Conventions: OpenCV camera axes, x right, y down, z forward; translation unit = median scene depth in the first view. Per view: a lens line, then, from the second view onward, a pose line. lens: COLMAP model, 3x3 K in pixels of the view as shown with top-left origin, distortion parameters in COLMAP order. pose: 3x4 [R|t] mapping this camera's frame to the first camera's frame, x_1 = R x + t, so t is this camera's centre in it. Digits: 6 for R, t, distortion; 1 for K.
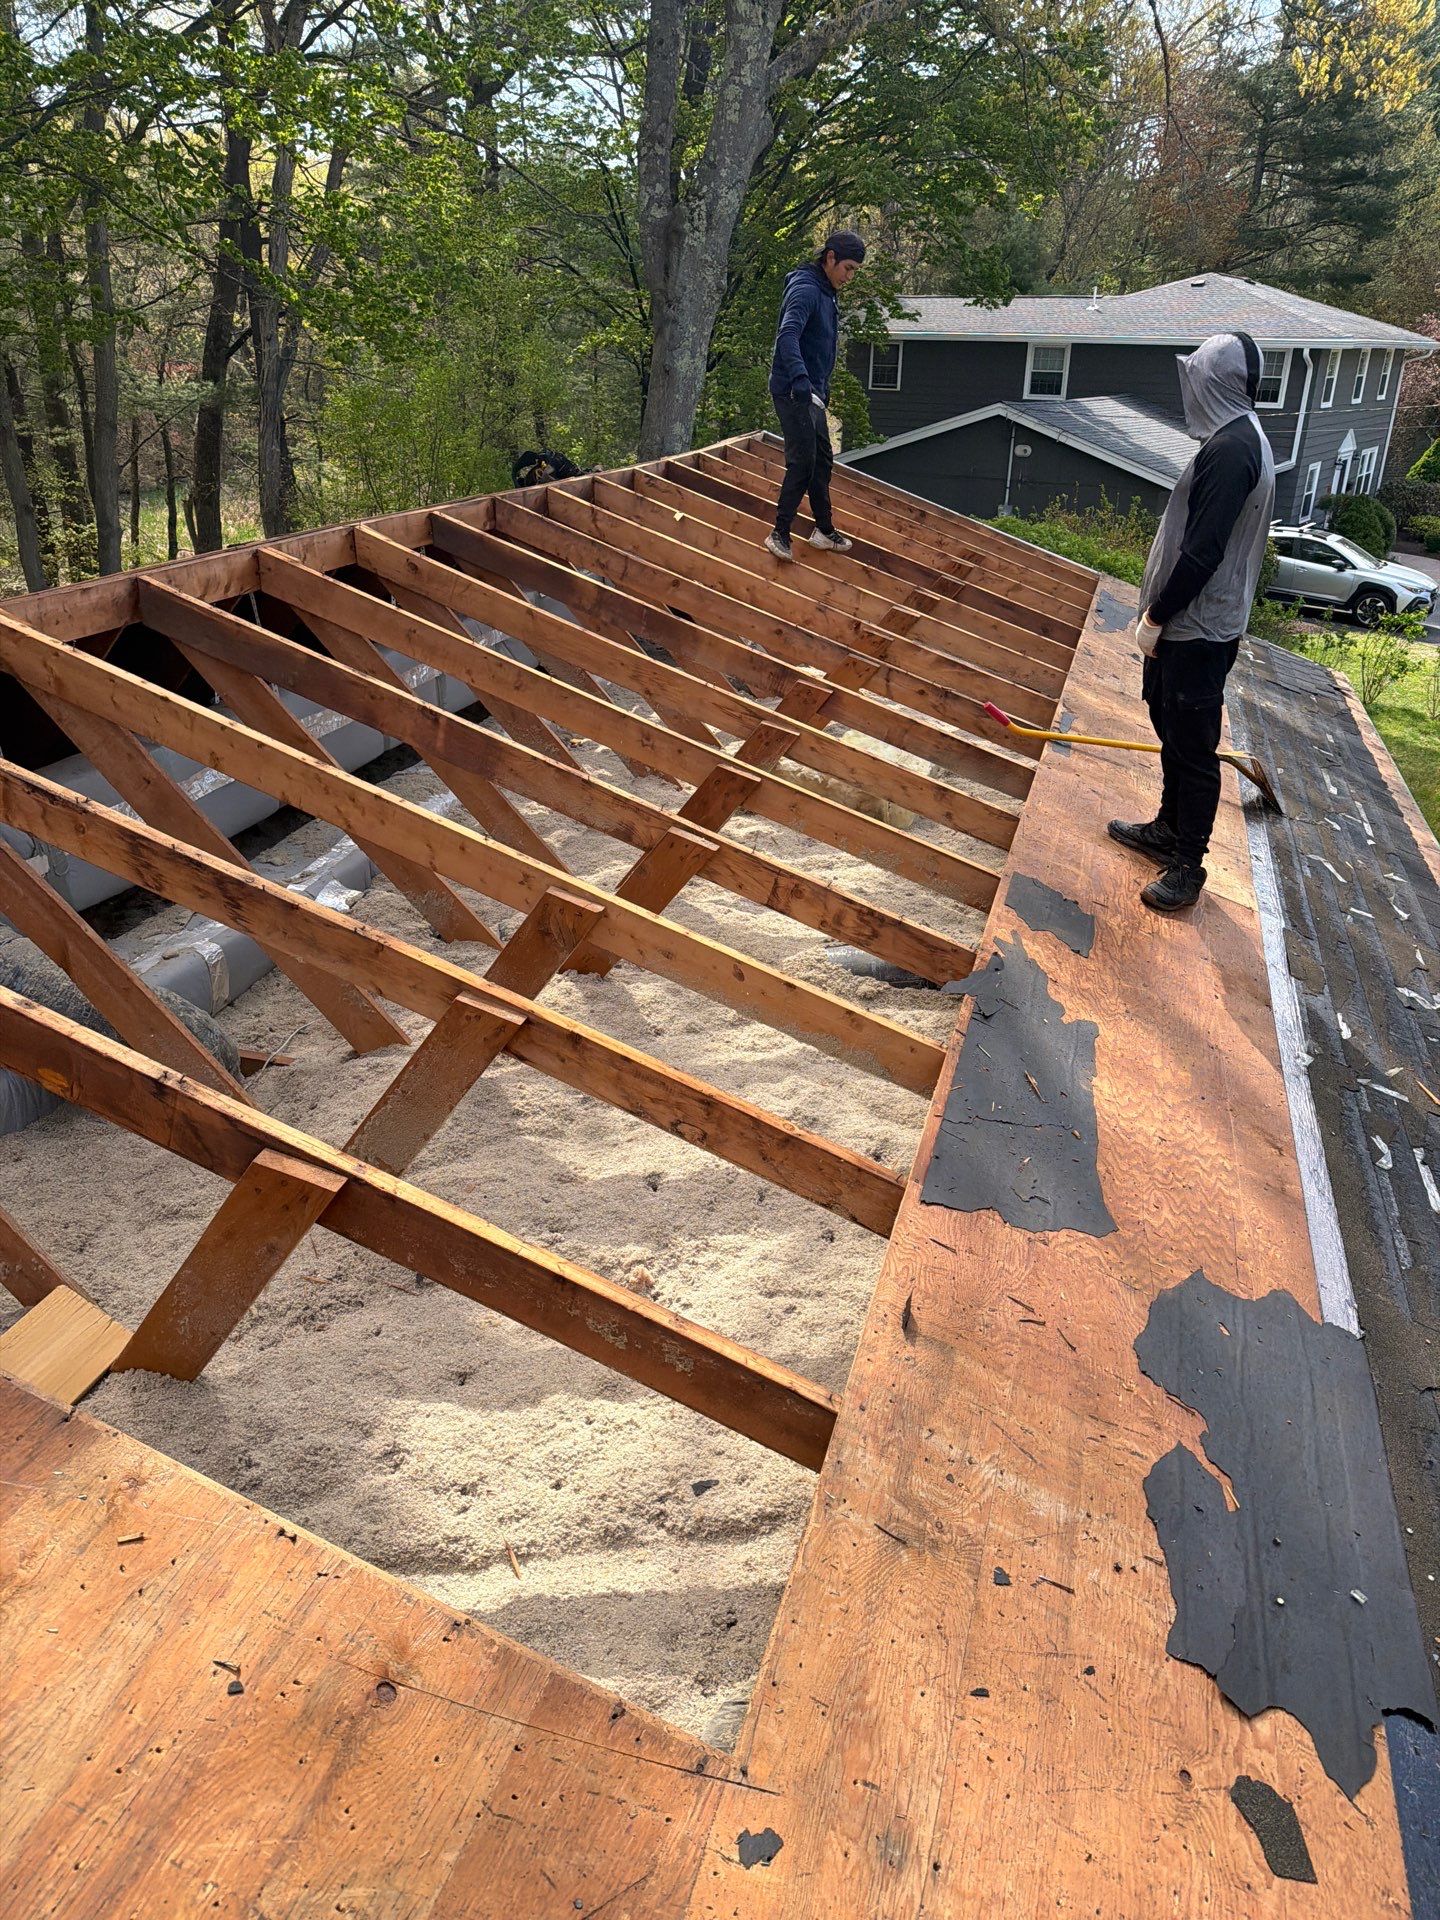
lens RADIAL K [[1348.4, 0, 684.8], [0, 1348.4, 1000.6], [0, 0, 1]] dist [-0.017269, -0.002235]
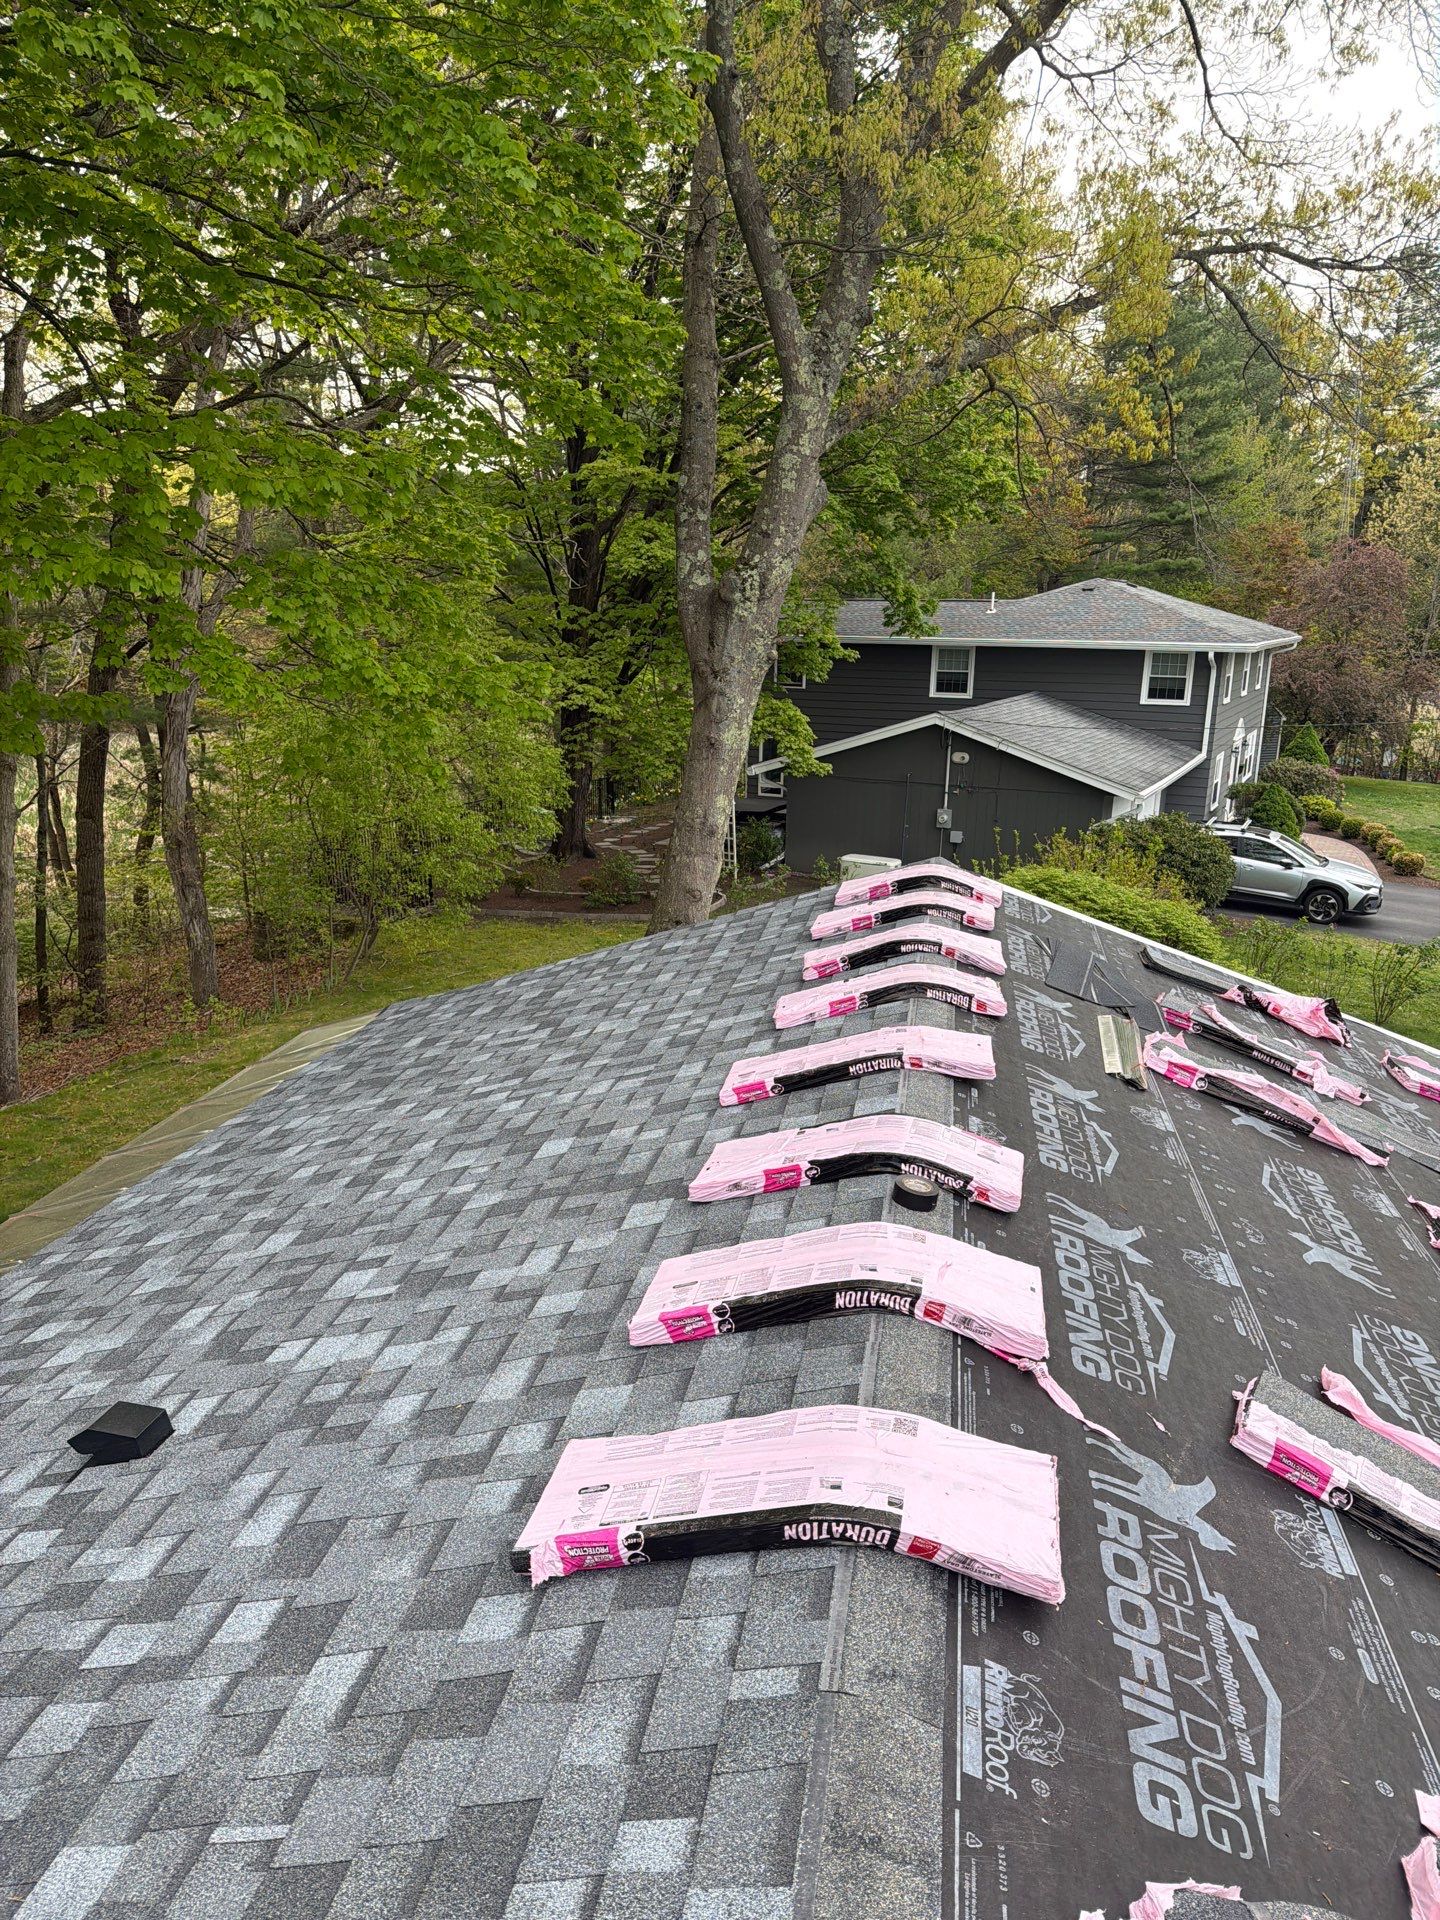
lens RADIAL K [[1347.9, 0, 687.4], [0, 1347.9, 976.9], [0, 0, 1]] dist [0.022432, -0.006058]
pose [[0.992914, -0.030670, 0.114812, -0.070726], [0.051723, 0.981346, -0.185161, -0.079452], [-0.106991, 0.189787, 0.975978, 0.082890]]
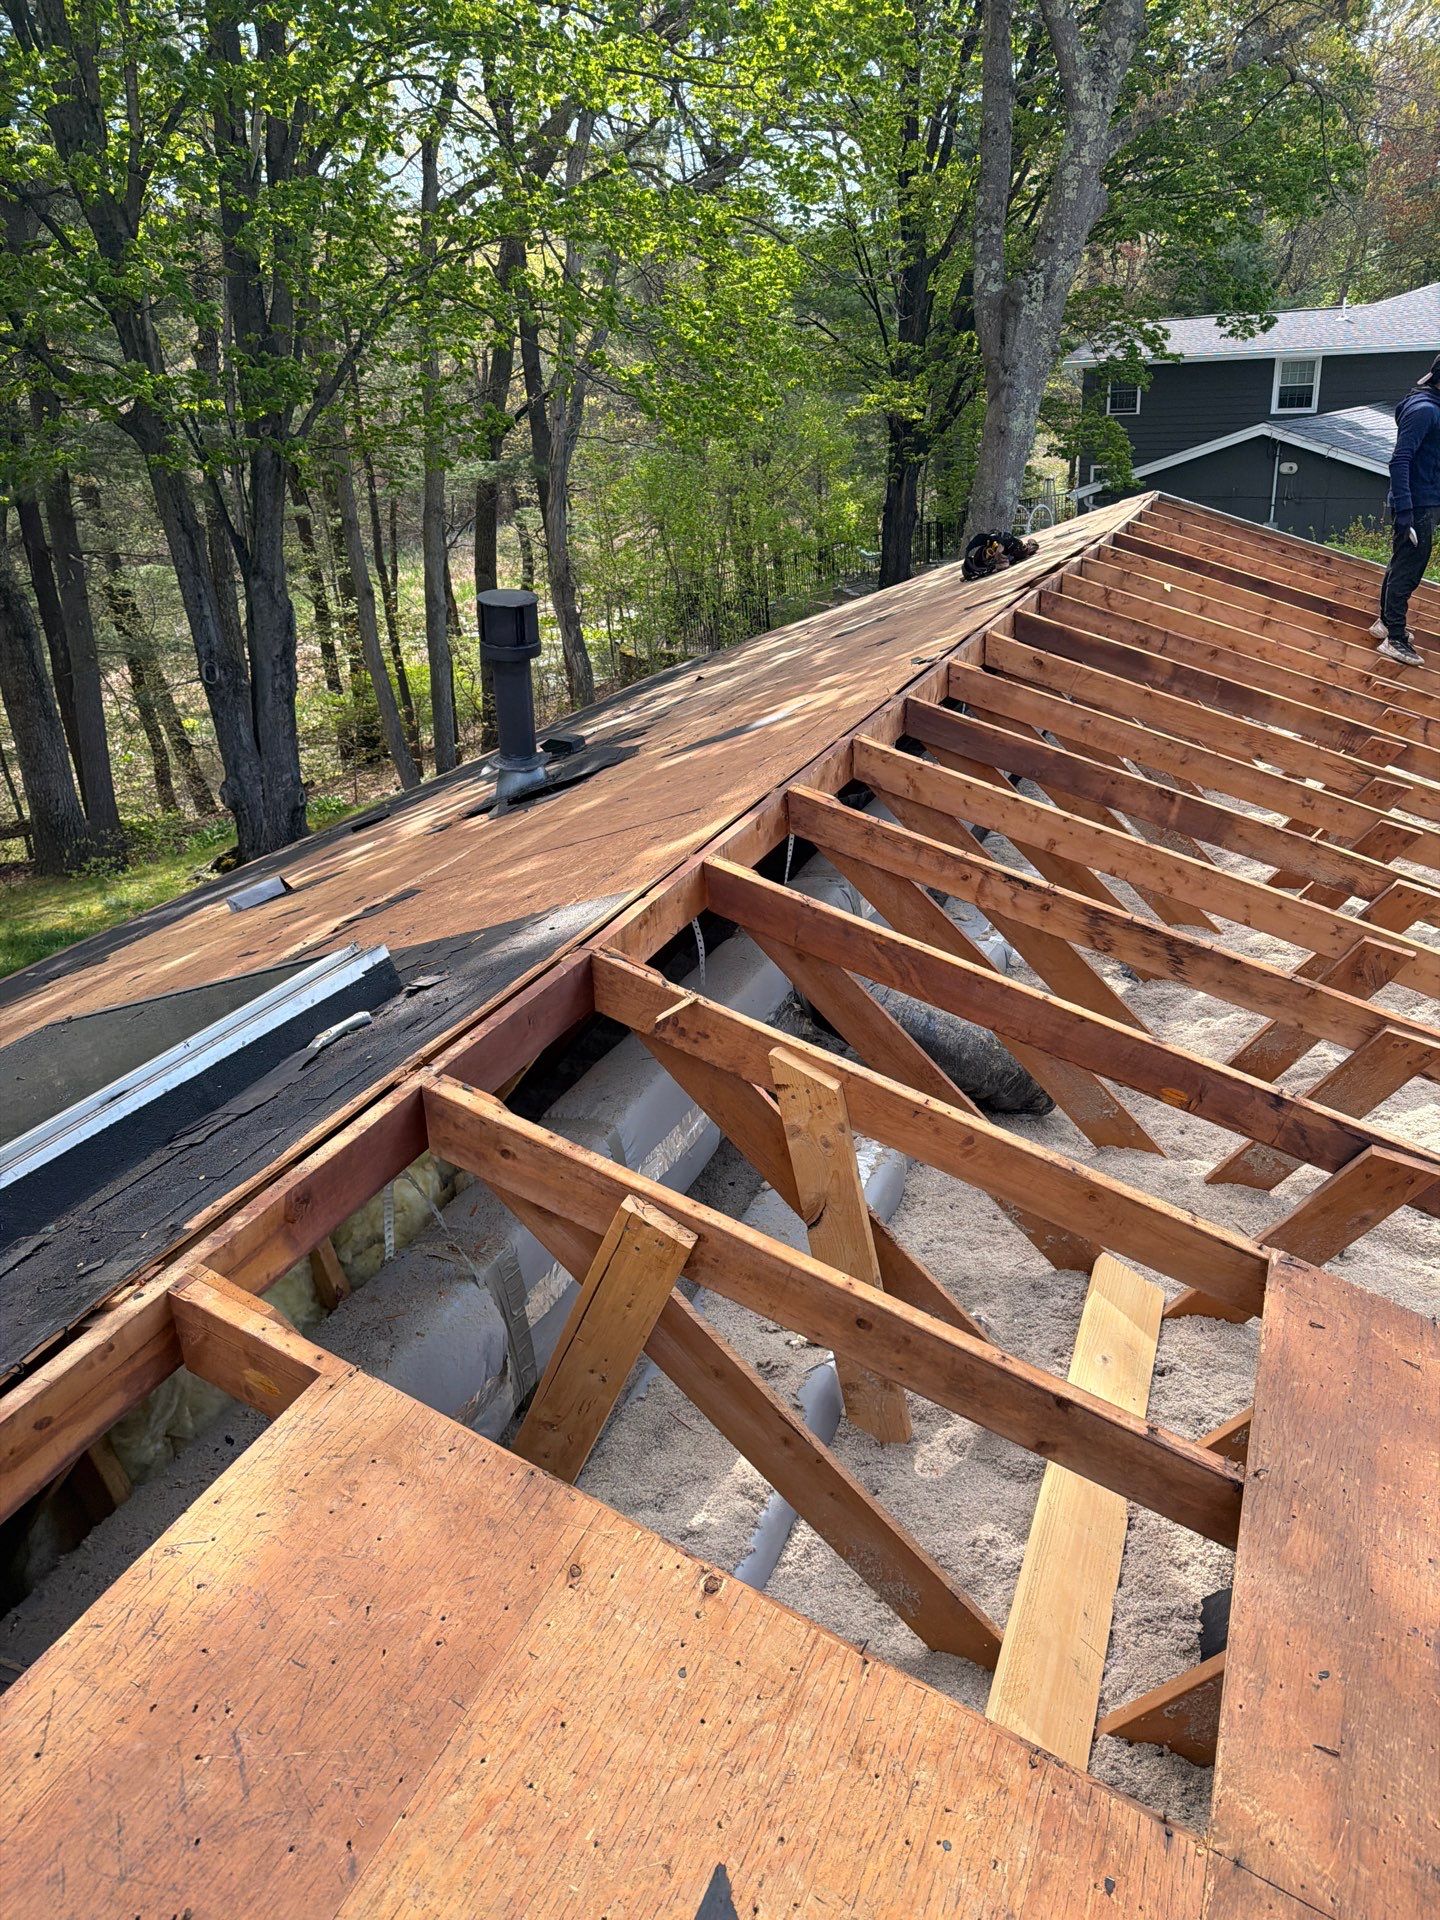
lens RADIAL K [[1349.9, 0, 721.5], [0, 1349.9, 948.5], [0, 0, 1]] dist [0.006074, -0.006549]
pose [[0.992557, -0.029819, -0.118078, -0.062443], [0.022987, 0.998004, -0.058811, -0.001842], [0.119596, 0.055659, 0.991261, -0.032411]]
